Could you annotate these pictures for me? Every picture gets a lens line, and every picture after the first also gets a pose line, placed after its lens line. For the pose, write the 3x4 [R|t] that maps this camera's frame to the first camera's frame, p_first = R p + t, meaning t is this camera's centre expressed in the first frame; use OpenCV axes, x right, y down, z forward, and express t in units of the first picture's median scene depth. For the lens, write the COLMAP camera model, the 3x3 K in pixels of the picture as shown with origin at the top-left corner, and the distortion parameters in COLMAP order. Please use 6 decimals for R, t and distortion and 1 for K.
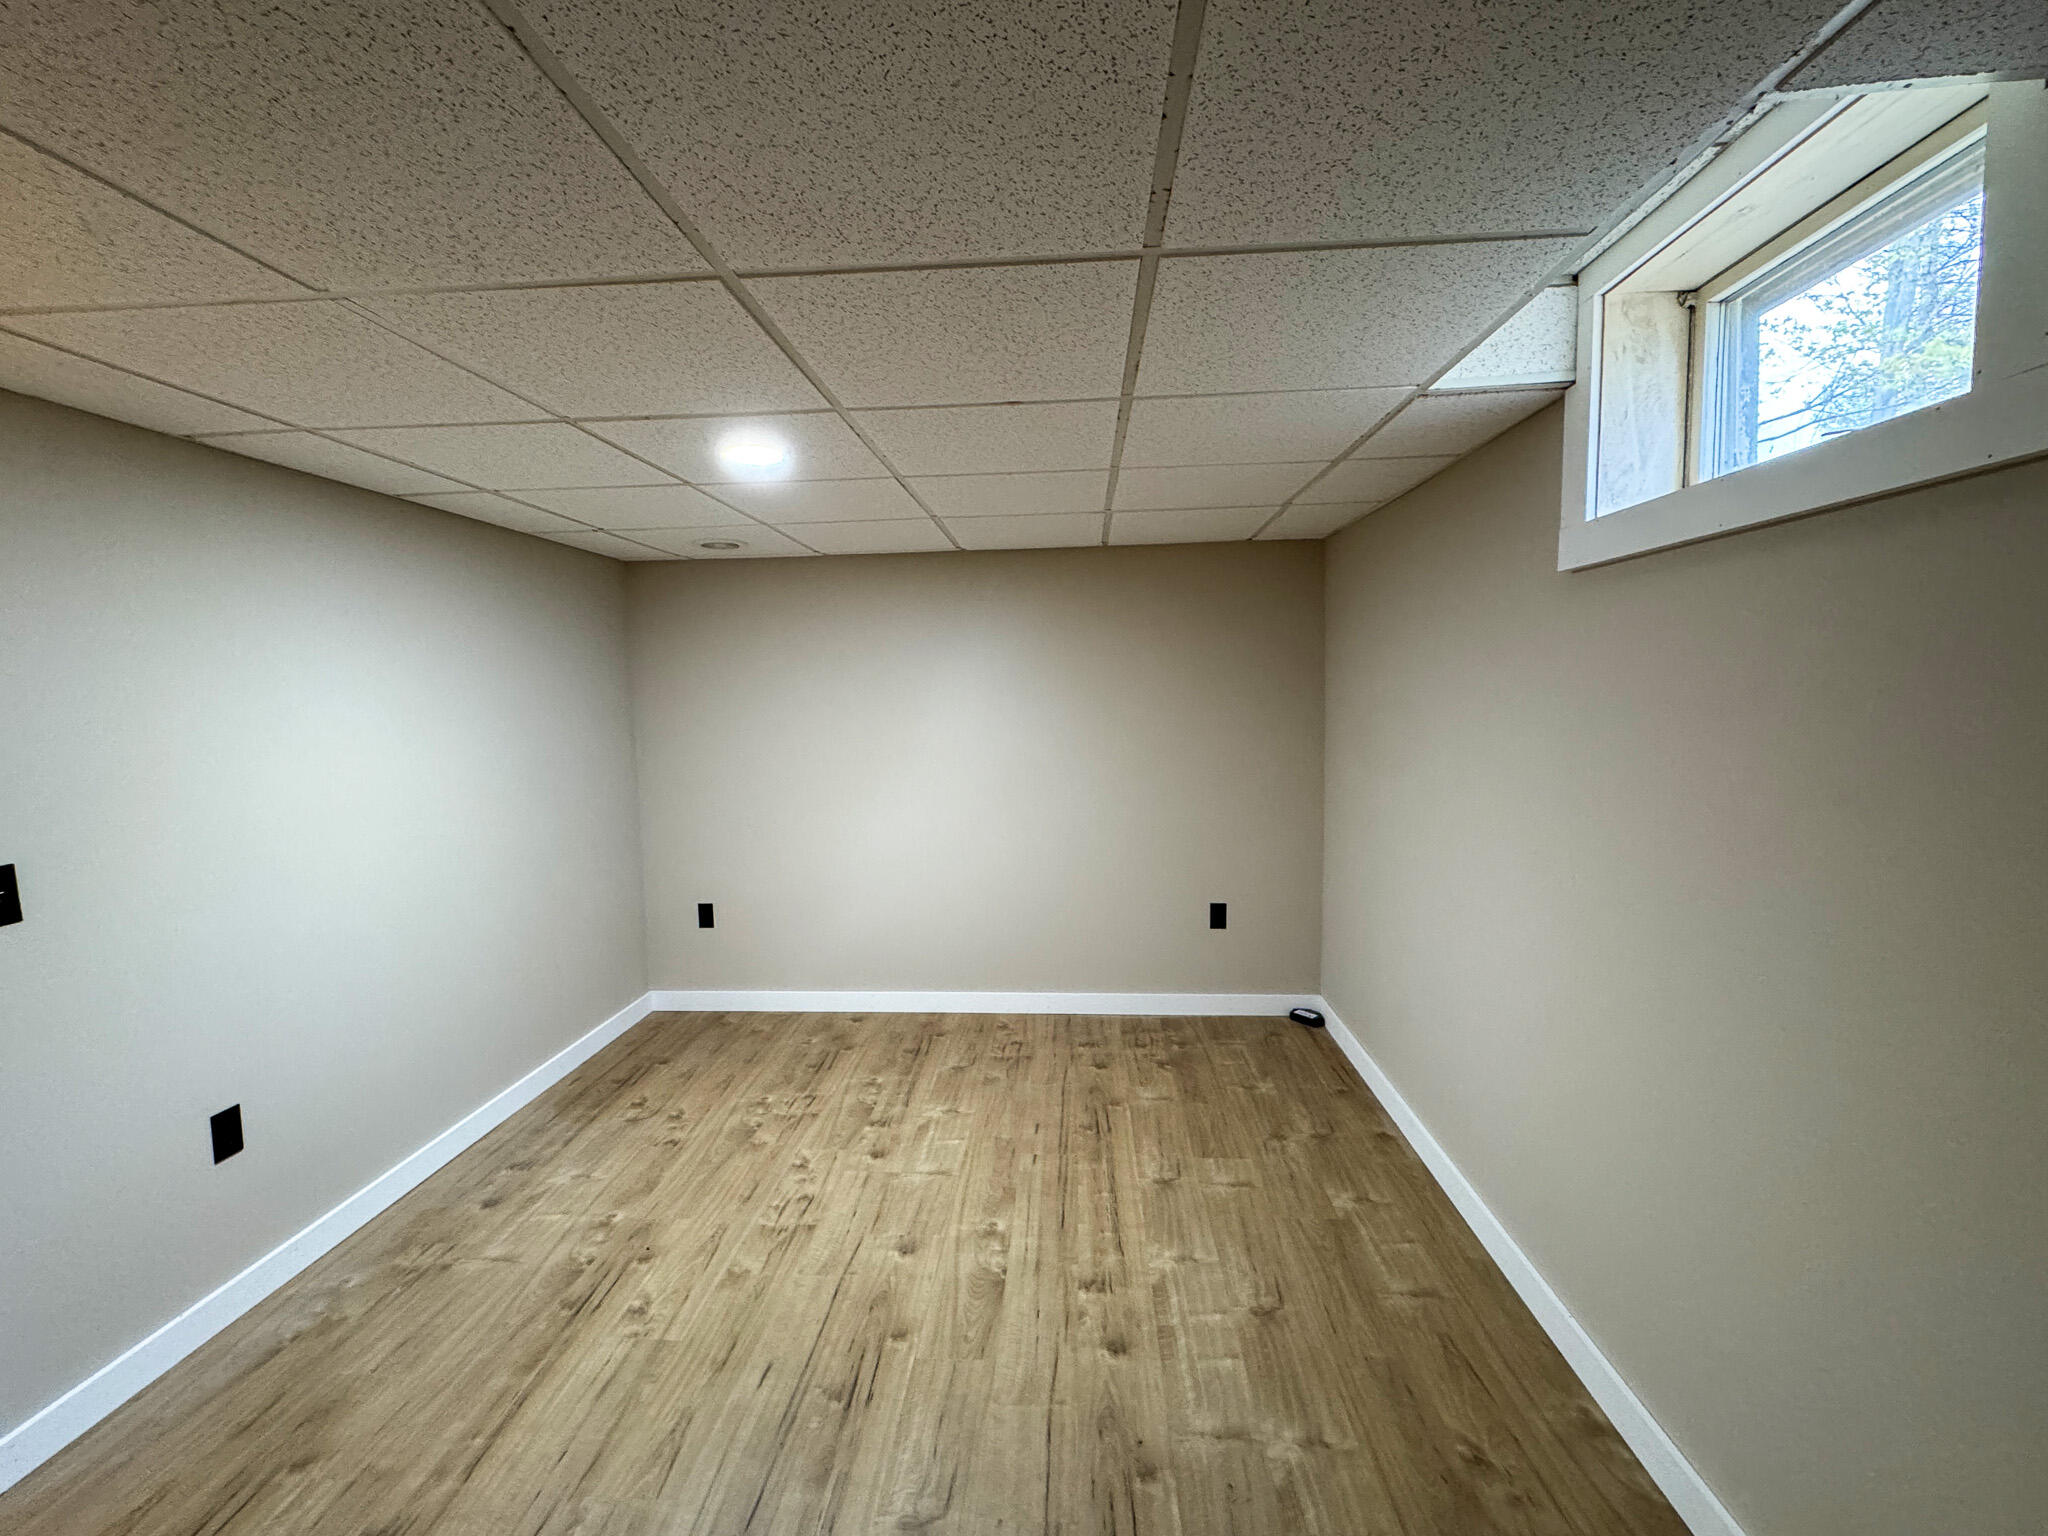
lens RADIAL K [[867.0, 0, 1024.0], [0, 867.0, 768.0], [0, 0, 1]] dist [0.000230, 0.000095]
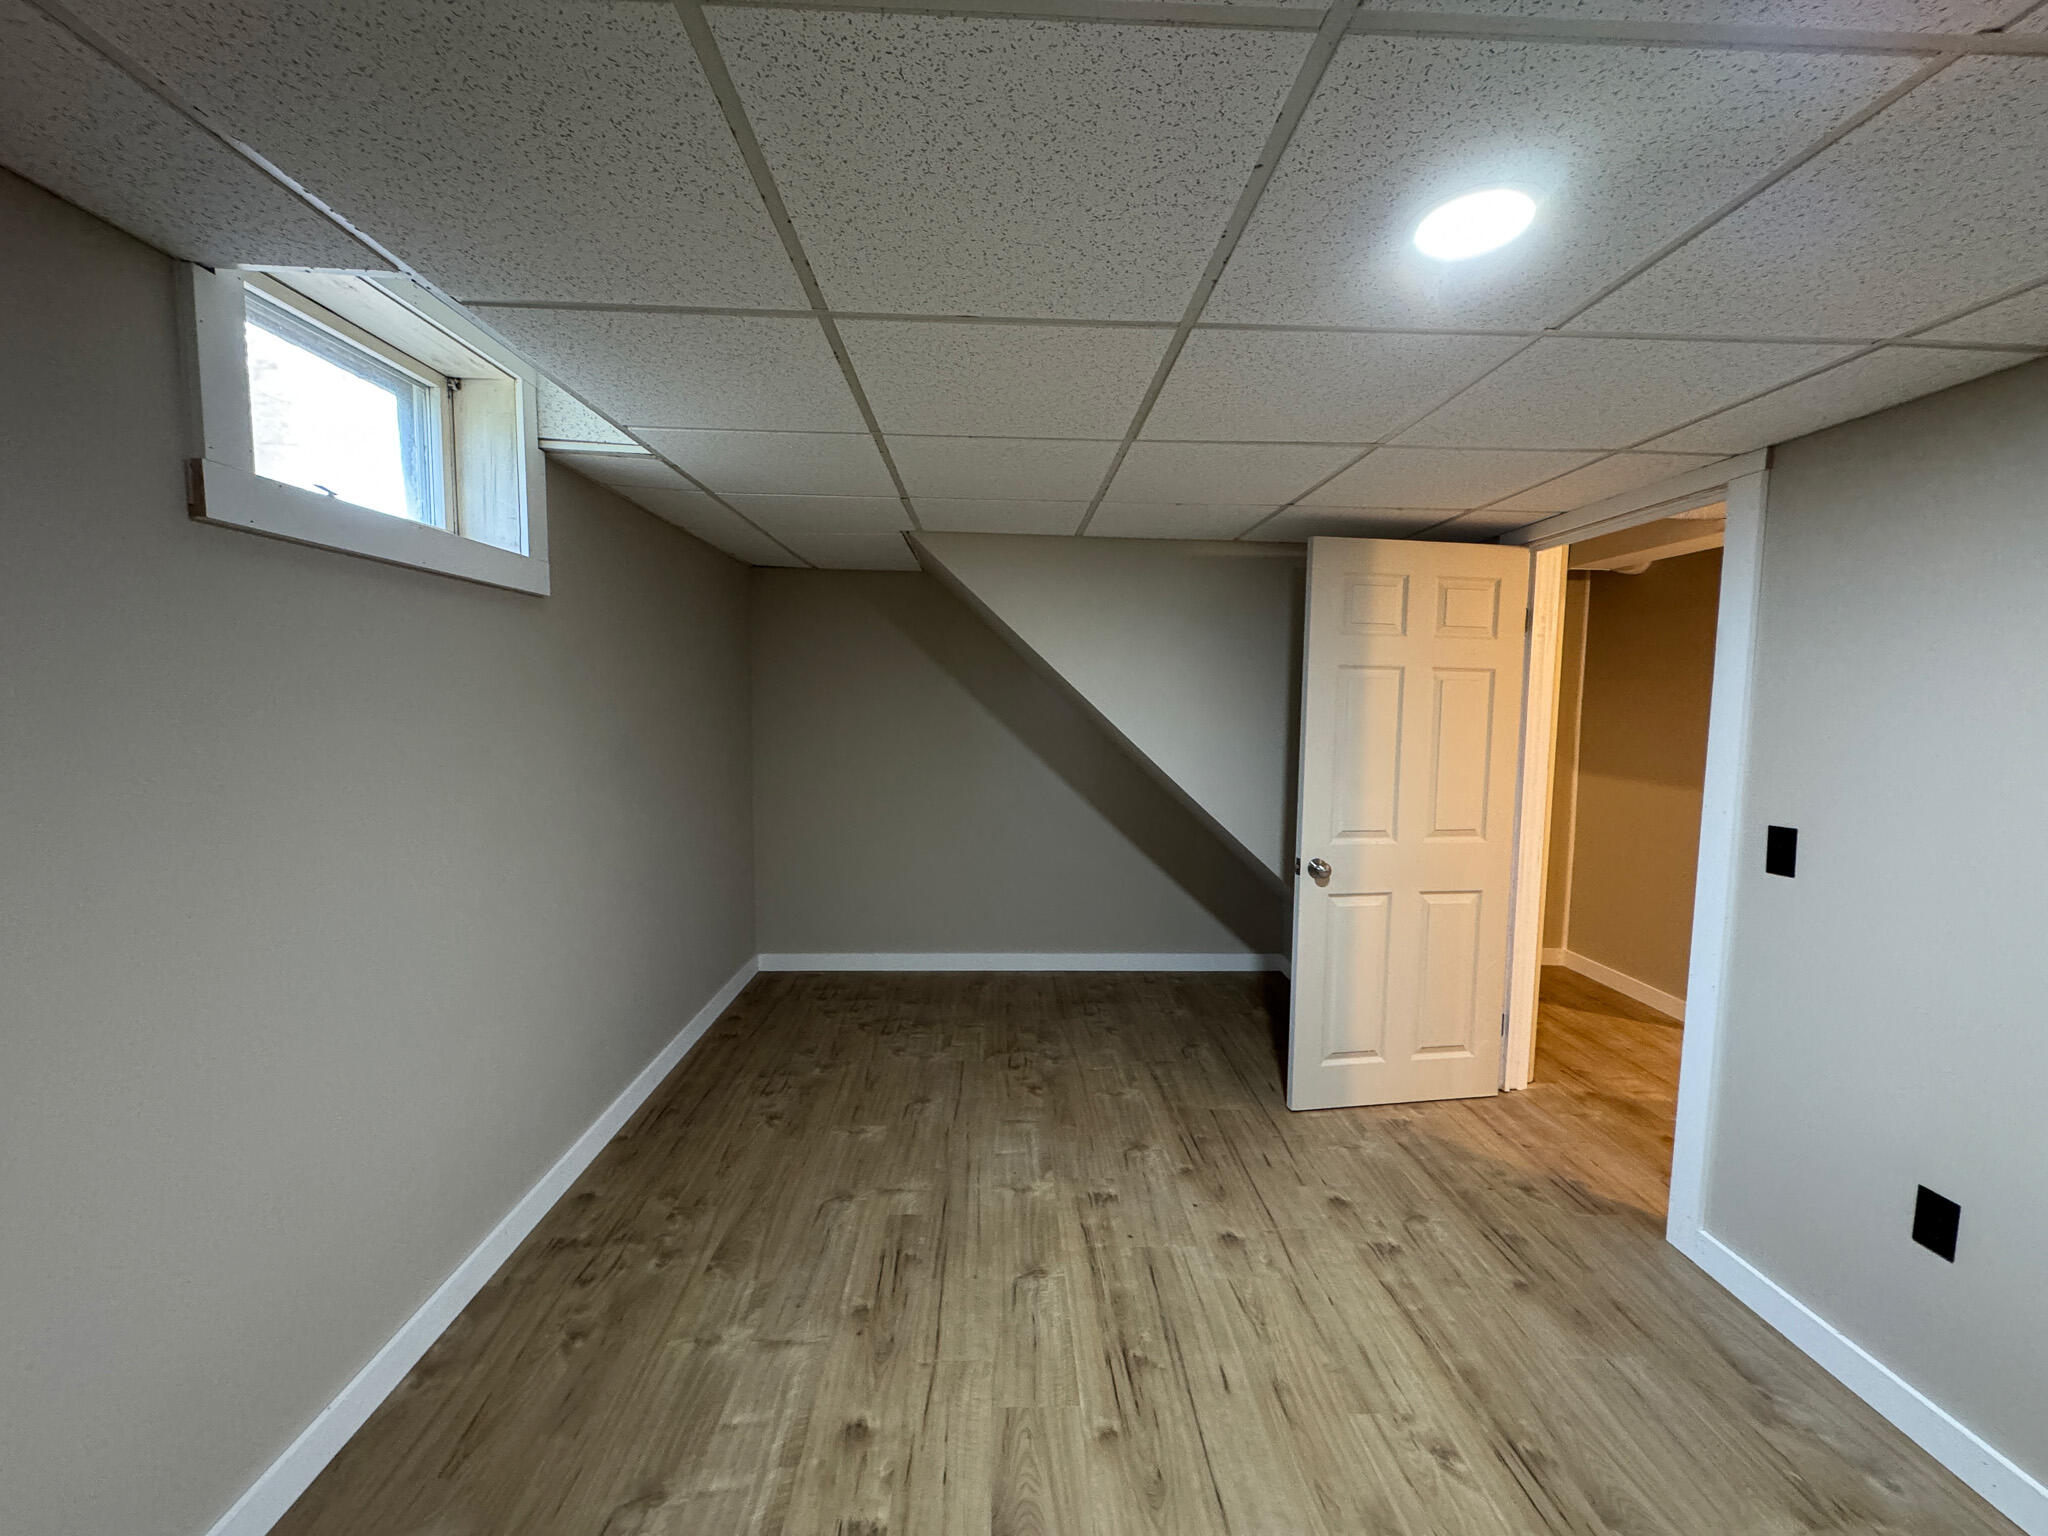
lens RADIAL K [[810.1, 0, 1024.0], [0, 810.1, 768.0], [0, 0, 1]] dist [0.000617, 0.000191]
pose [[-0.995405, 0.009937, -0.095238, 0.007279], [-0.006660, 0.985008, 0.172381, -0.111457], [0.095524, 0.172224, -0.980415, 1.379286]]
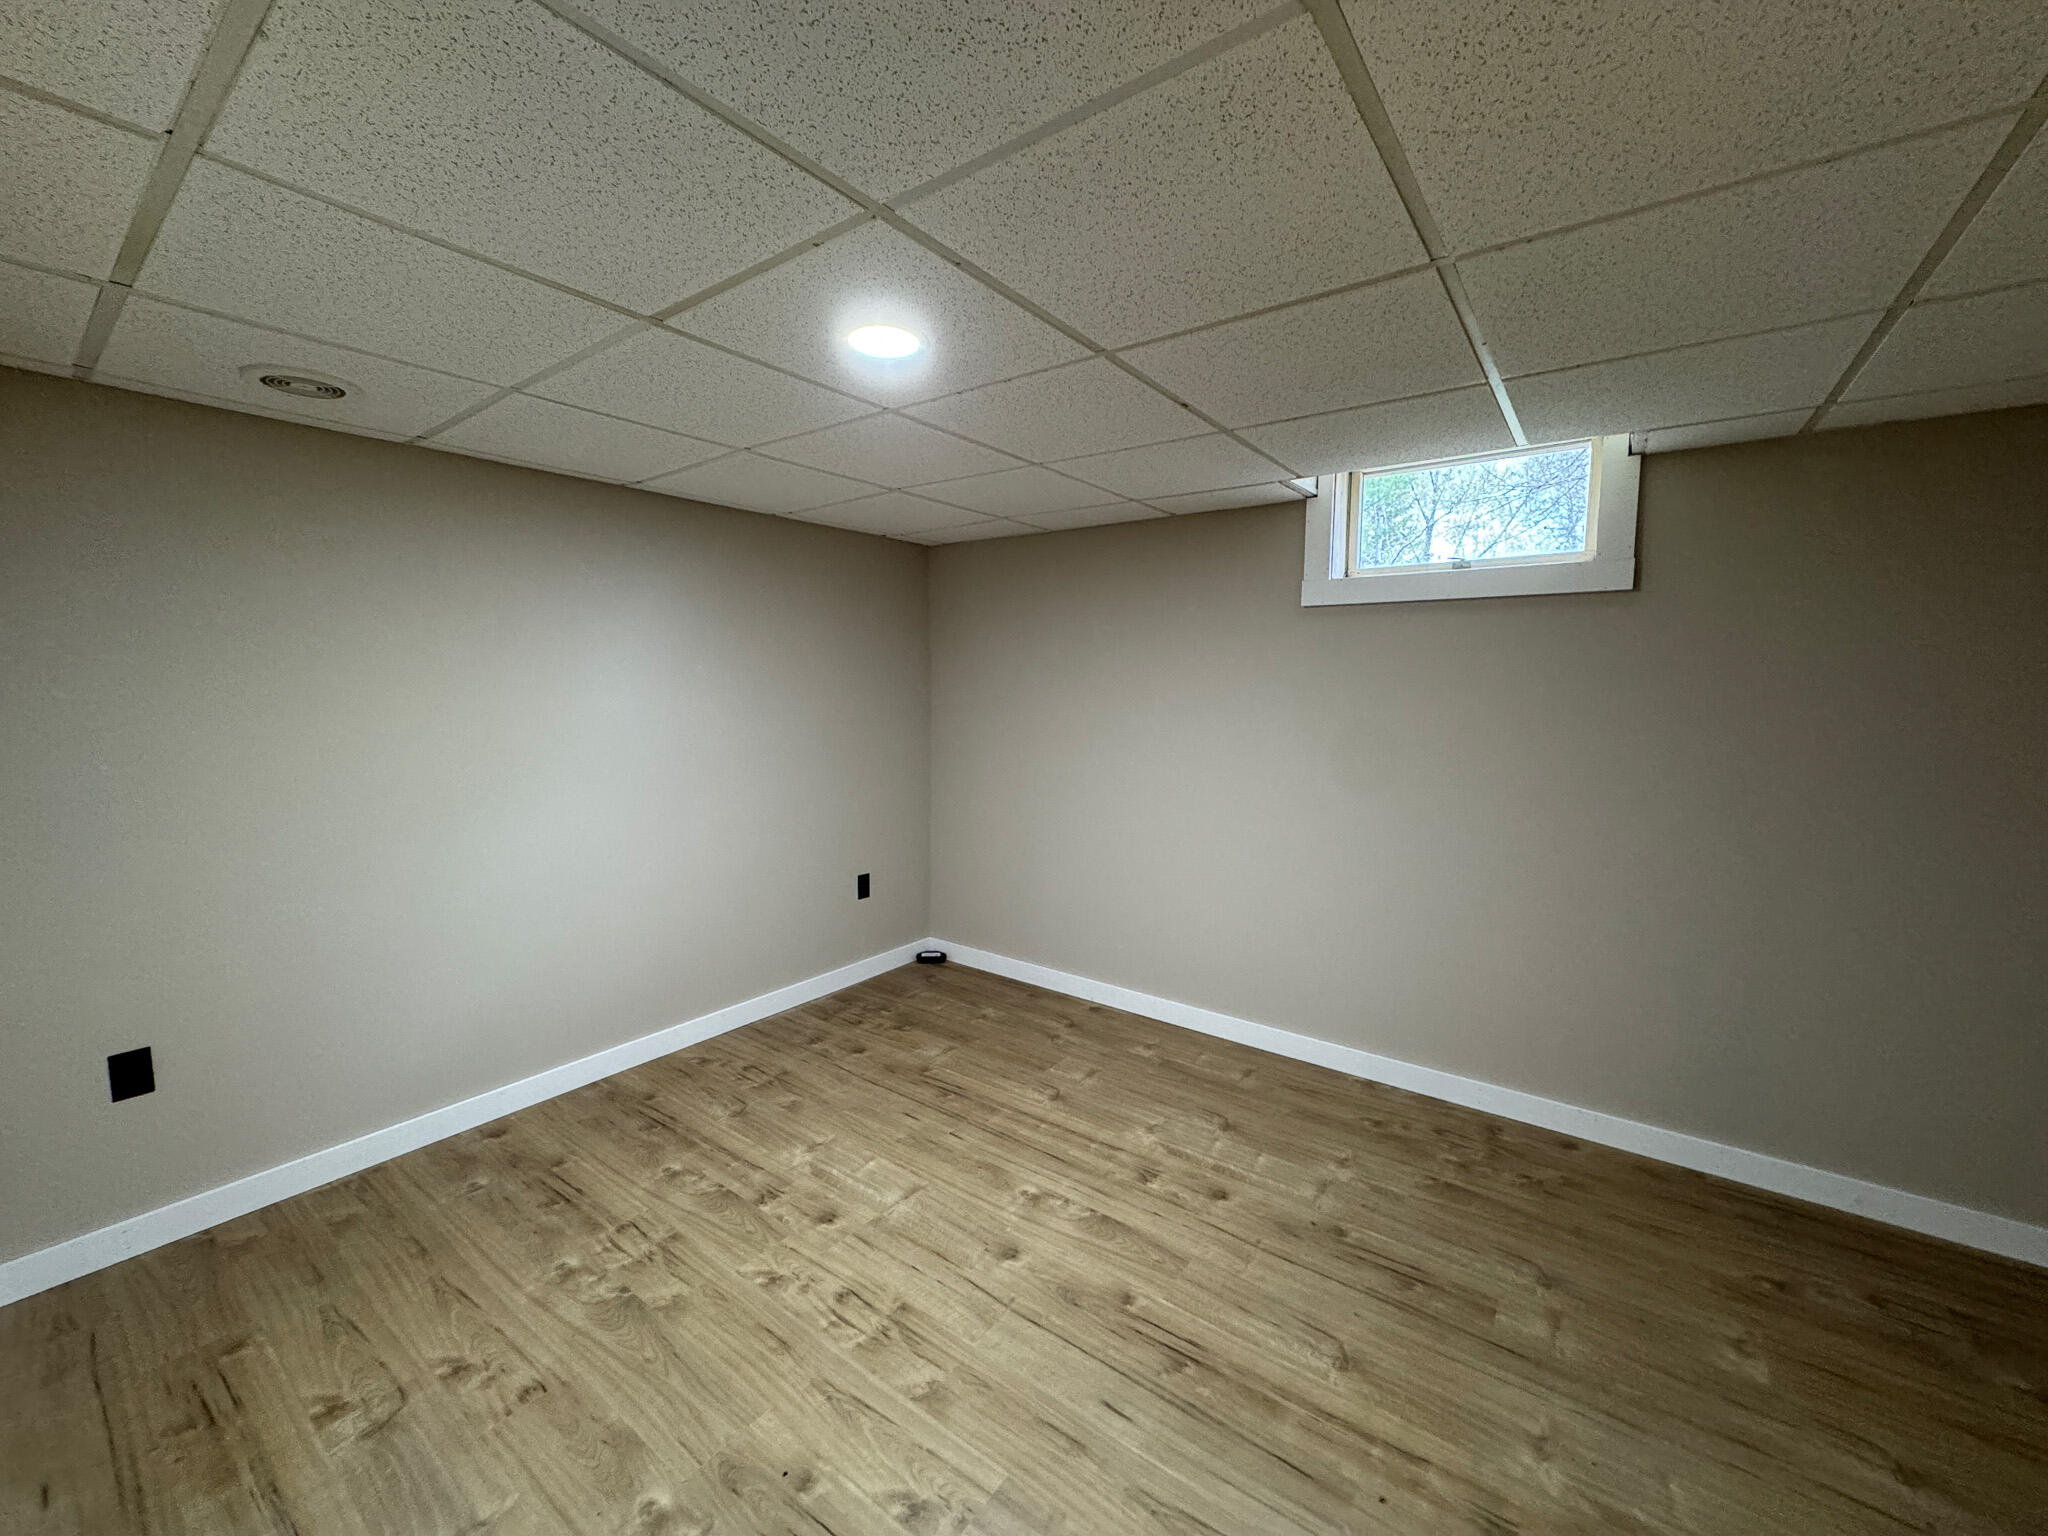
lens RADIAL K [[810.1, 0, 1024.0], [0, 810.1, 768.0], [0, 0, 1]] dist [0.000617, 0.000191]
pose [[0.543690, -0.063796, 0.836858, -0.792907], [0.054366, 0.997690, 0.040737, -0.005039], [-0.837523, 0.023348, 0.545903, 0.473610]]
